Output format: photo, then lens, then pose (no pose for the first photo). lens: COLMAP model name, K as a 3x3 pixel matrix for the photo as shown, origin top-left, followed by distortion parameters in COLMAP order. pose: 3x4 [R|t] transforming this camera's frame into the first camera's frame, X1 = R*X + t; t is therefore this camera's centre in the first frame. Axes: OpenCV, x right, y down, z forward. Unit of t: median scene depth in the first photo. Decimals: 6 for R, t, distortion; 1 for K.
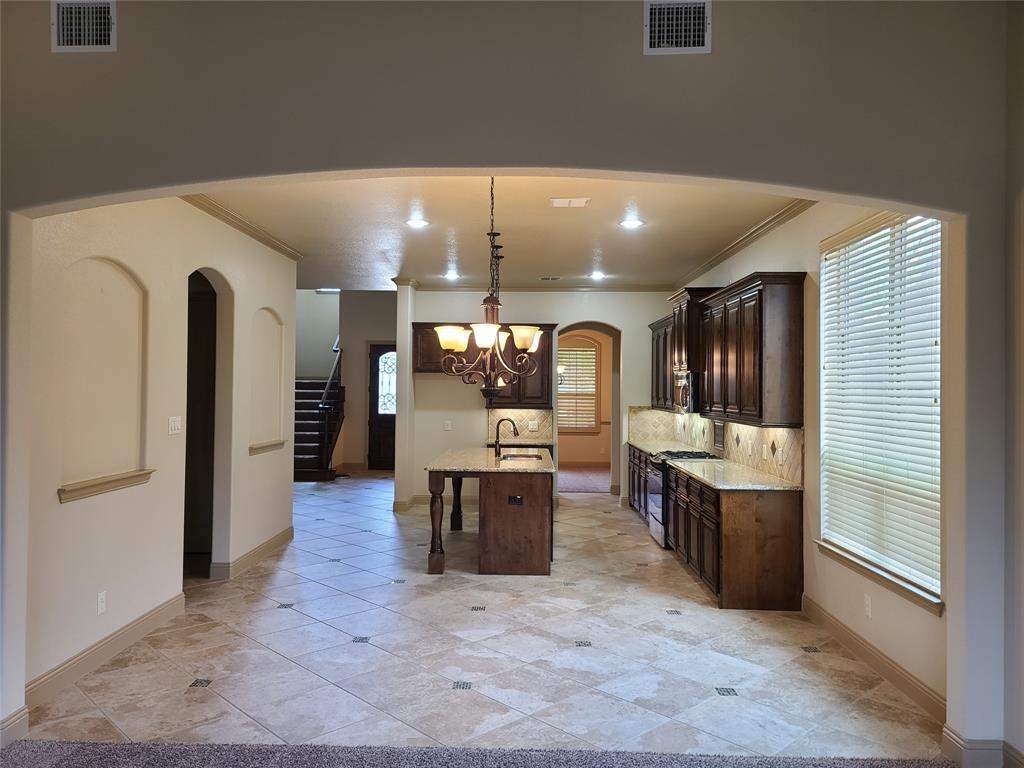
lens RADIAL K [[748.8, 0, 504.7], [0, 748.8, 380.9], [0, 0, 1]] dist [0.107263, -0.095321]
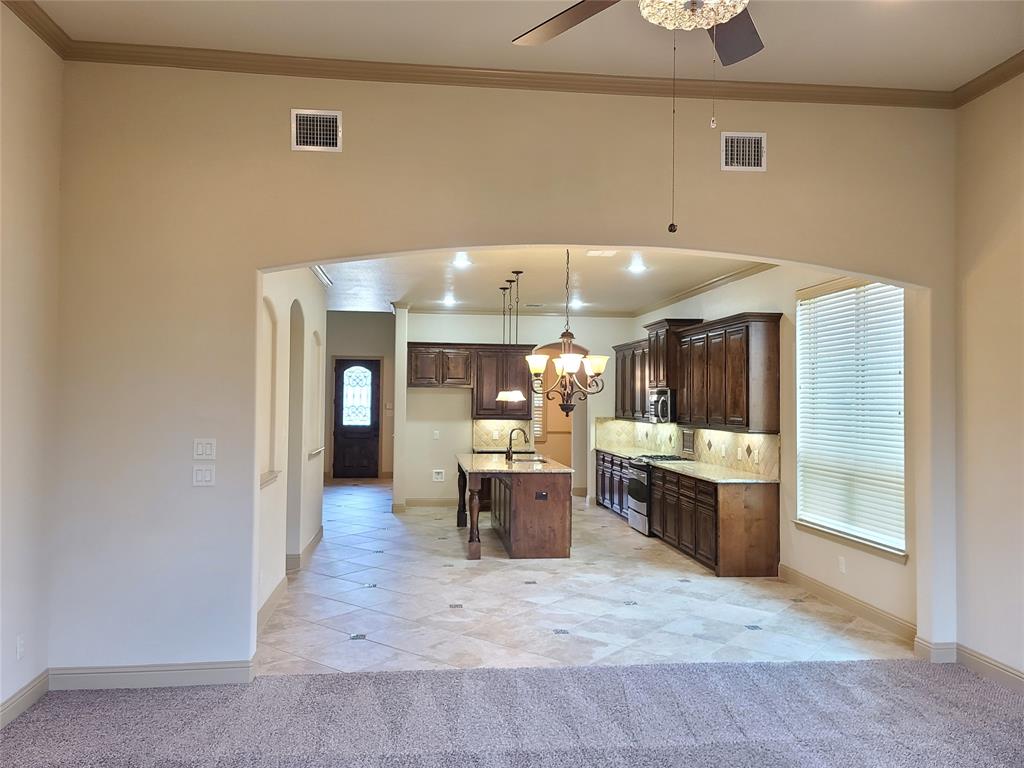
lens RADIAL K [[751.1, 0, 502.2], [0, 751.1, 383.9], [0, 0, 1]] dist [0.100647, -0.083150]
pose [[0.989967, 0.004379, 0.141234, -0.219176], [-0.002876, 0.999937, -0.010848, -0.006514], [-0.141273, 0.010333, 0.989917, -0.179955]]
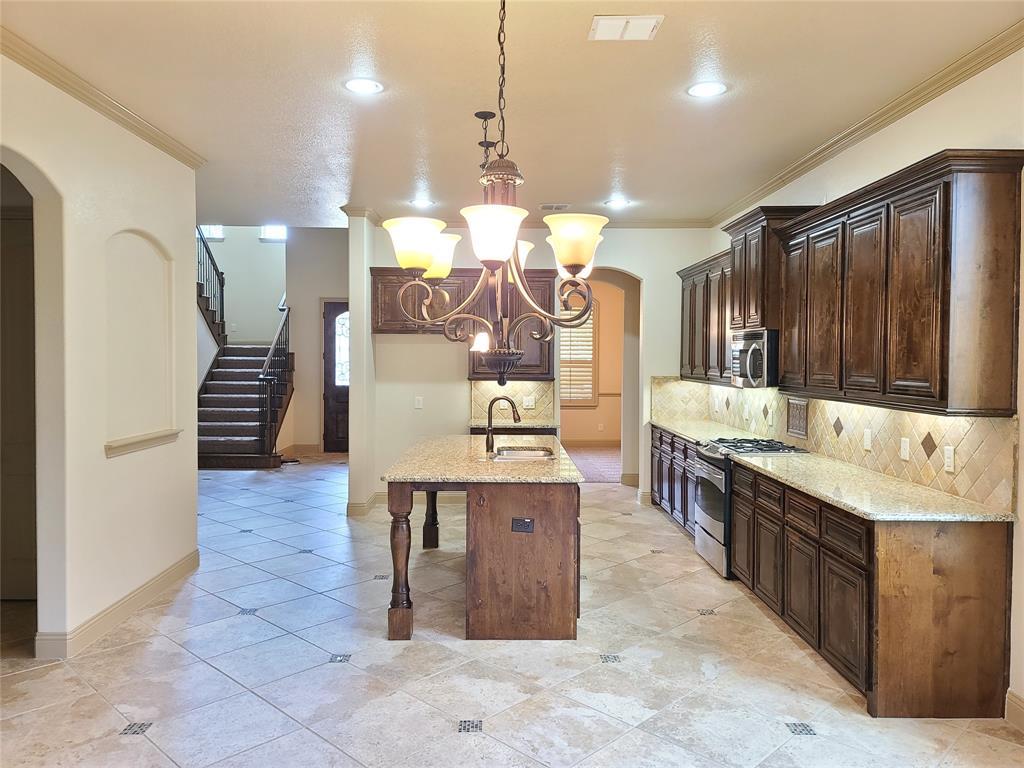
lens RADIAL K [[748.4, 0, 508.6], [0, 748.4, 382.2], [0, 0, 1]] dist [0.085376, -0.065445]
pose [[0.999133, -0.004615, 0.041366, -0.024290], [0.002727, 0.998957, 0.045569, 0.005912], [-0.041534, -0.045417, 0.998104, 0.362832]]
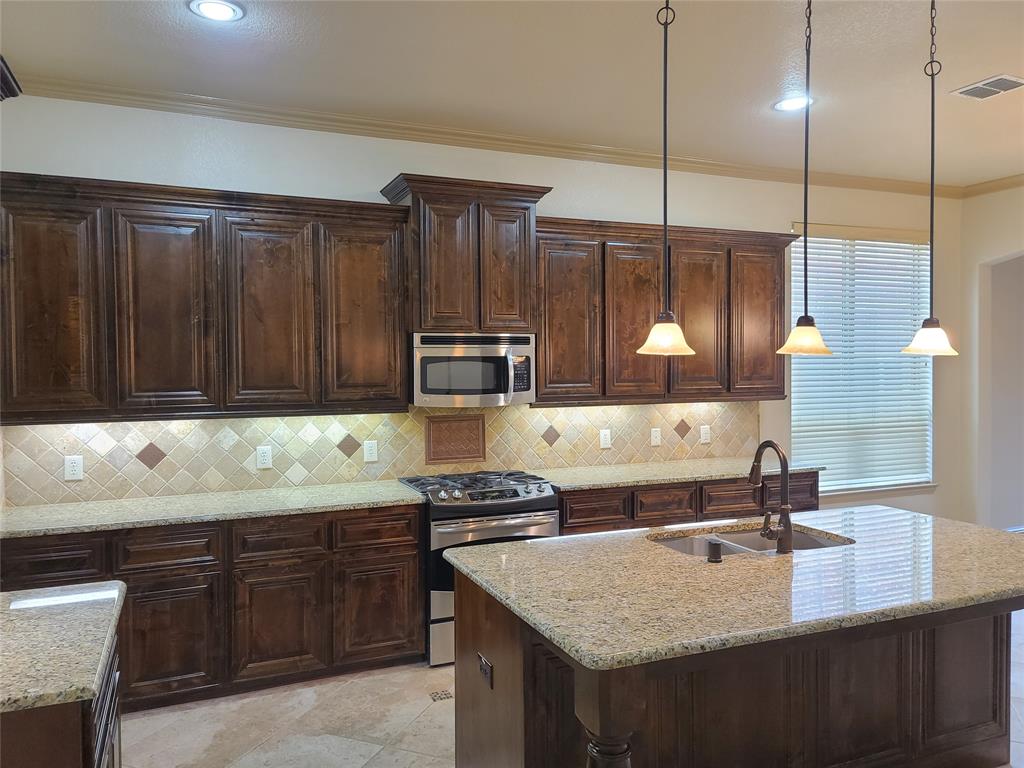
lens RADIAL K [[748.4, 0, 508.6], [0, 748.4, 382.2], [0, 0, 1]] dist [0.085376, -0.065445]
pose [[-0.410222, -0.027024, 0.911585, -0.331192], [-0.004195, 0.999606, 0.027746, 0.012655], [-0.911976, 0.007558, -0.410174, 1.481132]]
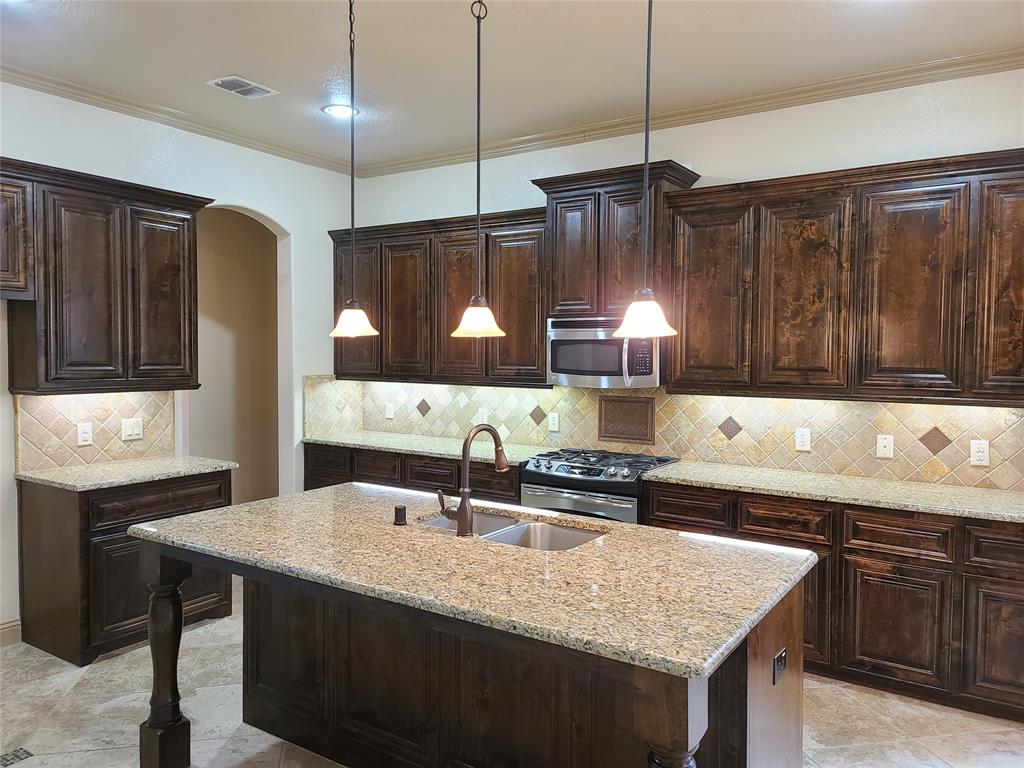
lens RADIAL K [[751.1, 0, 502.2], [0, 751.1, 383.9], [0, 0, 1]] dist [0.100647, -0.083150]
pose [[0.534987, -0.043010, 0.843765, -0.352268], [-0.011217, 0.998254, 0.057997, 0.009800], [-0.844786, -0.040492, 0.533570, 0.934136]]
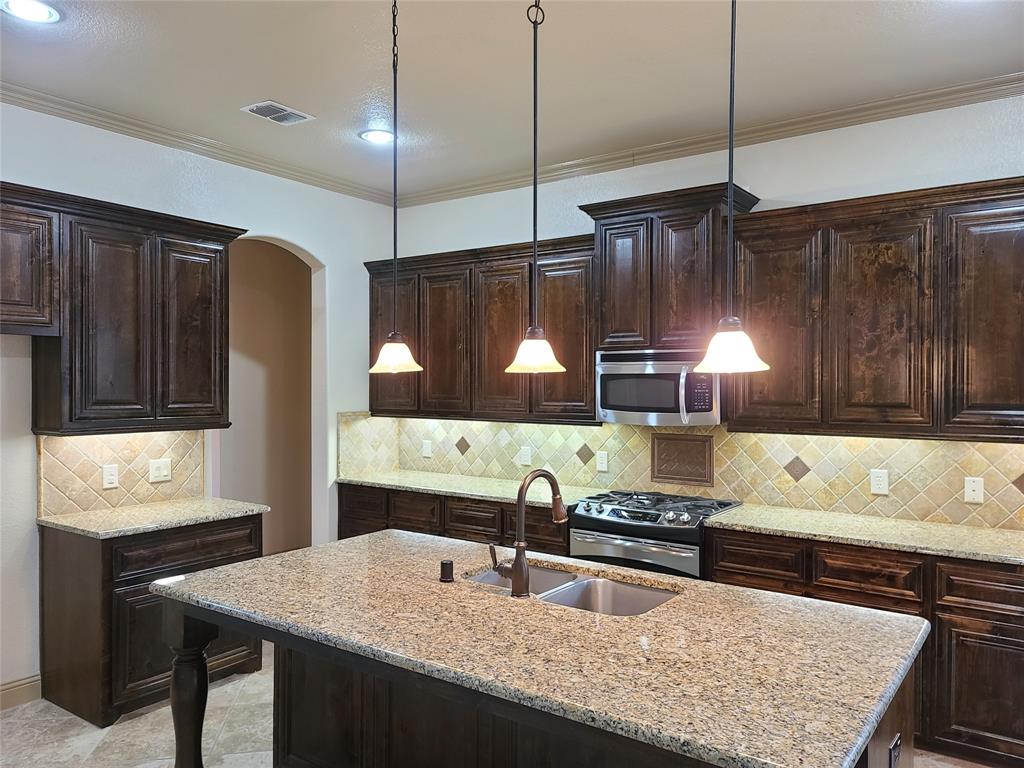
lens RADIAL K [[756.2, 0, 512.4], [0, 756.2, 393.5], [0, 0, 1]] dist [0.096998, -0.087250]
pose [[0.557897, -0.018792, 0.829697, -0.326446], [-0.006480, 0.999614, 0.026998, 0.008439], [-0.829885, -0.020438, 0.557560, 0.966838]]
